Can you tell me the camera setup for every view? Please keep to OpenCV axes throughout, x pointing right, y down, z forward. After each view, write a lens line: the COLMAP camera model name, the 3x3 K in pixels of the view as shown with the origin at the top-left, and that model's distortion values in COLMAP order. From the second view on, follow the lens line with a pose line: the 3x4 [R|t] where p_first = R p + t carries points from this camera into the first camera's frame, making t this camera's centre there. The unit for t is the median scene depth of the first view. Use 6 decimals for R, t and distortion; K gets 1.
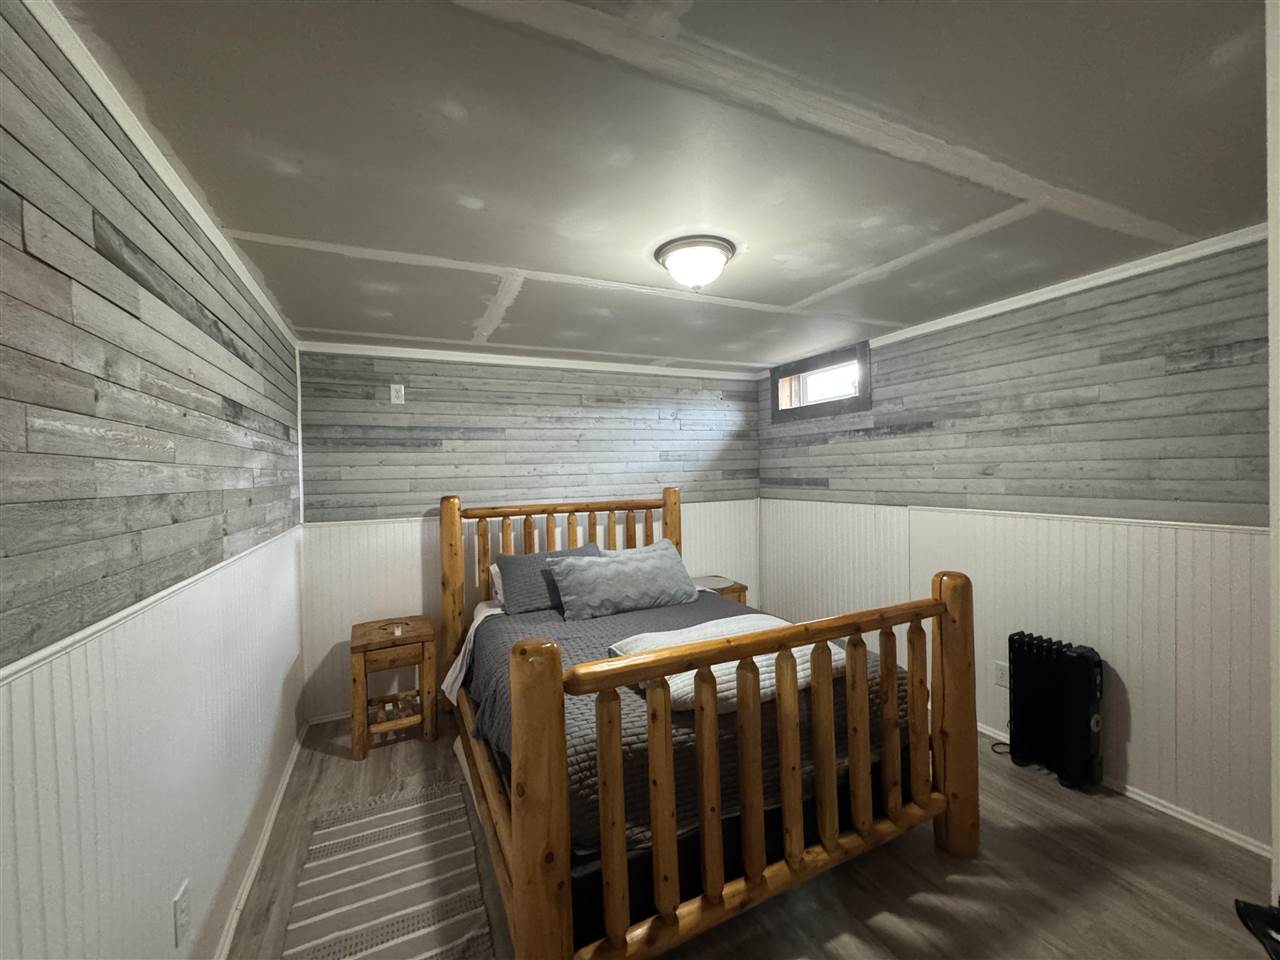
lens RADIAL K [[508.7, 0, 635.0], [0, 508.7, 481.1], [0, 0, 1]] dist [-0.002082, 0.000130]
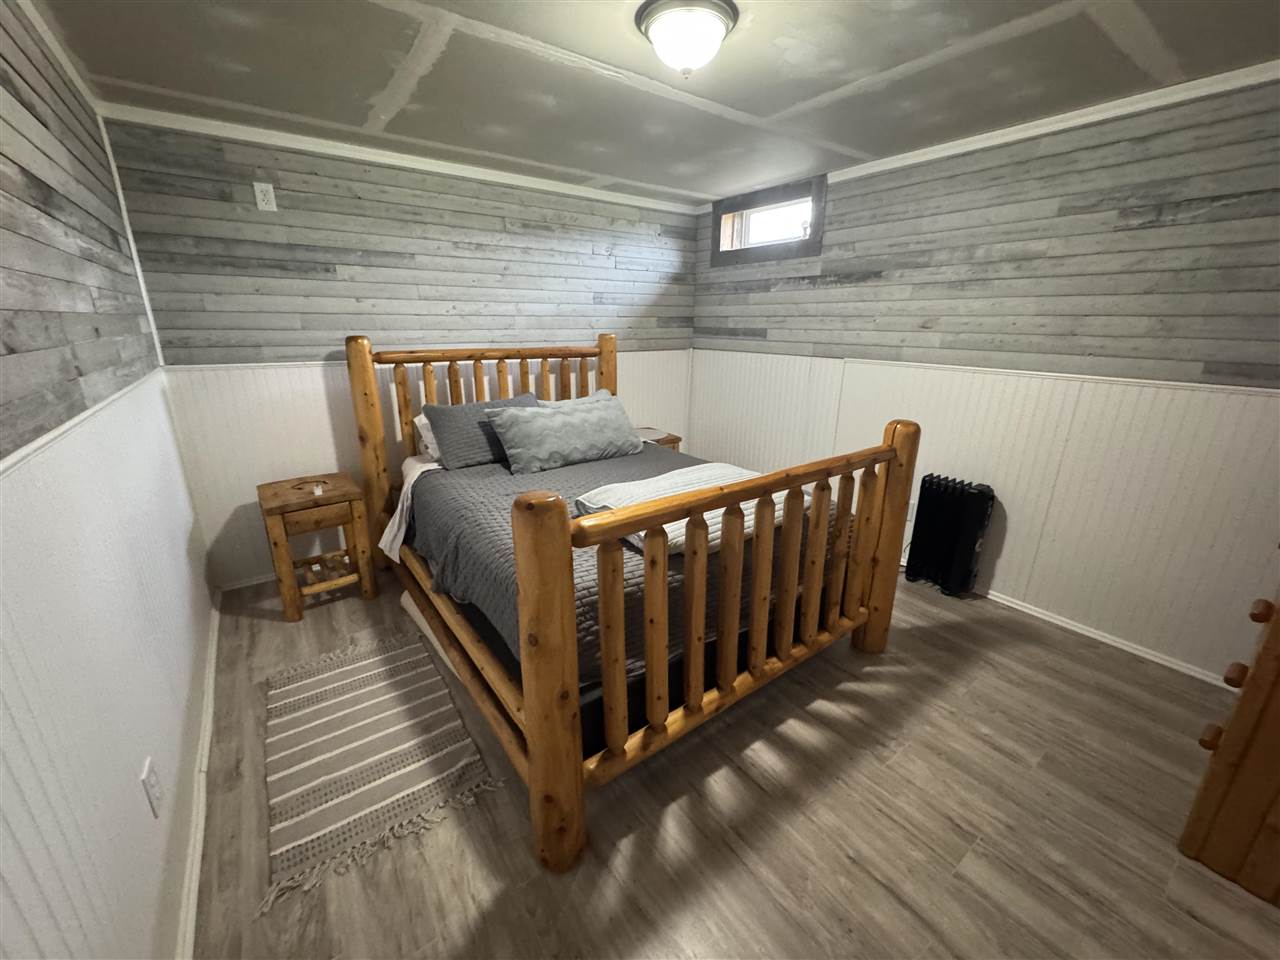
lens RADIAL K [[508.7, 0, 635.0], [0, 508.7, 481.1], [0, 0, 1]] dist [-0.002082, 0.000130]
pose [[0.980349, -0.027428, 0.195355, -0.099733], [-0.028375, 0.960384, 0.277233, 0.016767], [-0.195220, -0.277328, 0.940733, 0.057406]]
